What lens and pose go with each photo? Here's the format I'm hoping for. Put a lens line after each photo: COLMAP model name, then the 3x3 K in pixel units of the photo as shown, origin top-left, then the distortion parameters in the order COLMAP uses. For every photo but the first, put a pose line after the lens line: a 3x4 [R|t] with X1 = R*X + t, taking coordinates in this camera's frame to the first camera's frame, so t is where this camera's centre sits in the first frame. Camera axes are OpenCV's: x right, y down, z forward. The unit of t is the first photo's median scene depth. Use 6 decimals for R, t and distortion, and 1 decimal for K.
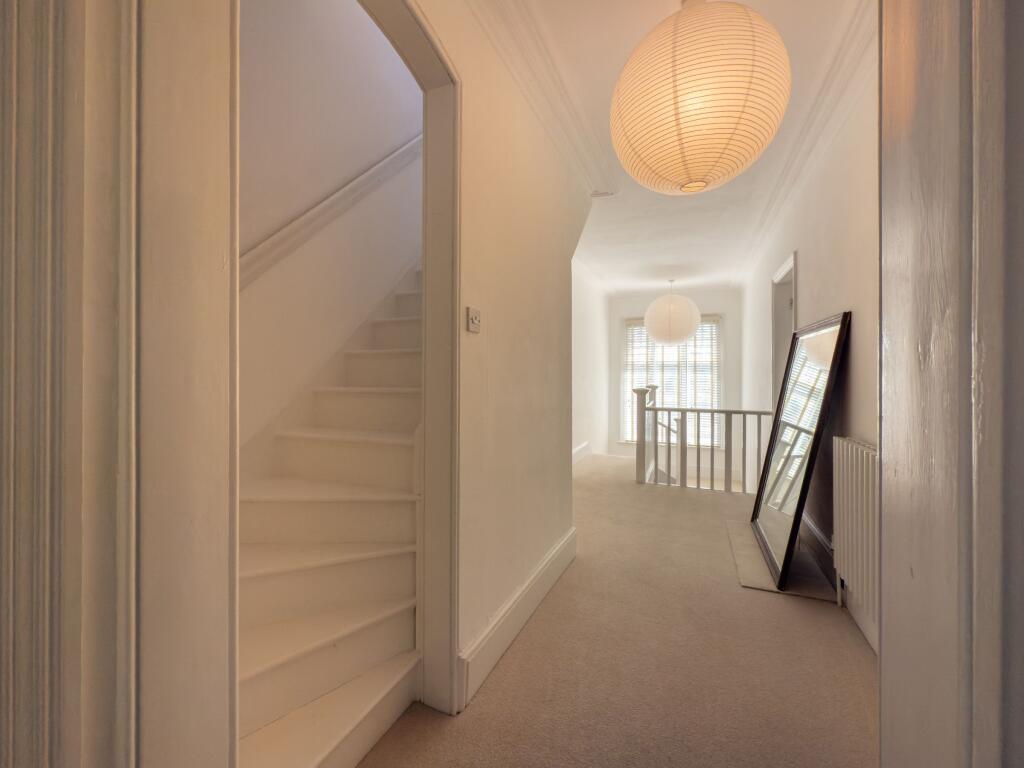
lens RADIAL K [[410.2, 0, 515.1], [0, 410.2, 373.7], [0, 0, 1]] dist [-0.005804, -0.000570]
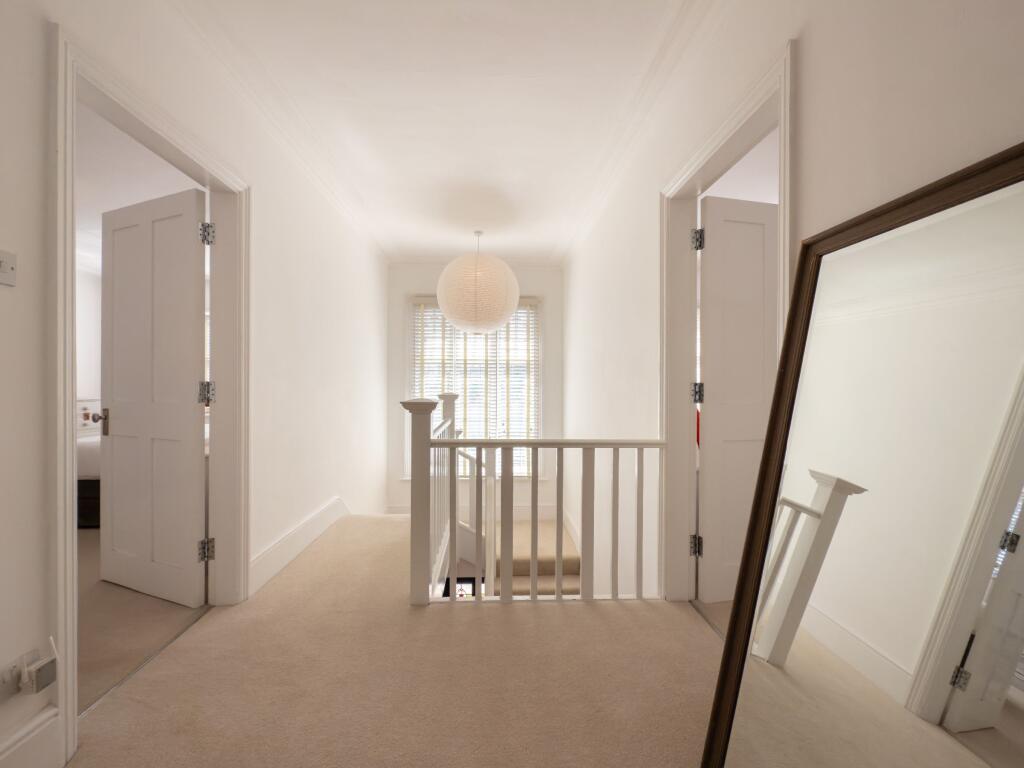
lens RADIAL K [[410.2, 0, 512.6], [0, 410.2, 385.2], [0, 0, 1]] dist [-0.005804, -0.000570]
pose [[0.894427, 0.003047, 0.447203, 0.129988], [-0.004817, 0.999984, 0.002821, 0.012166], [-0.447188, -0.004677, 0.894428, 0.365645]]
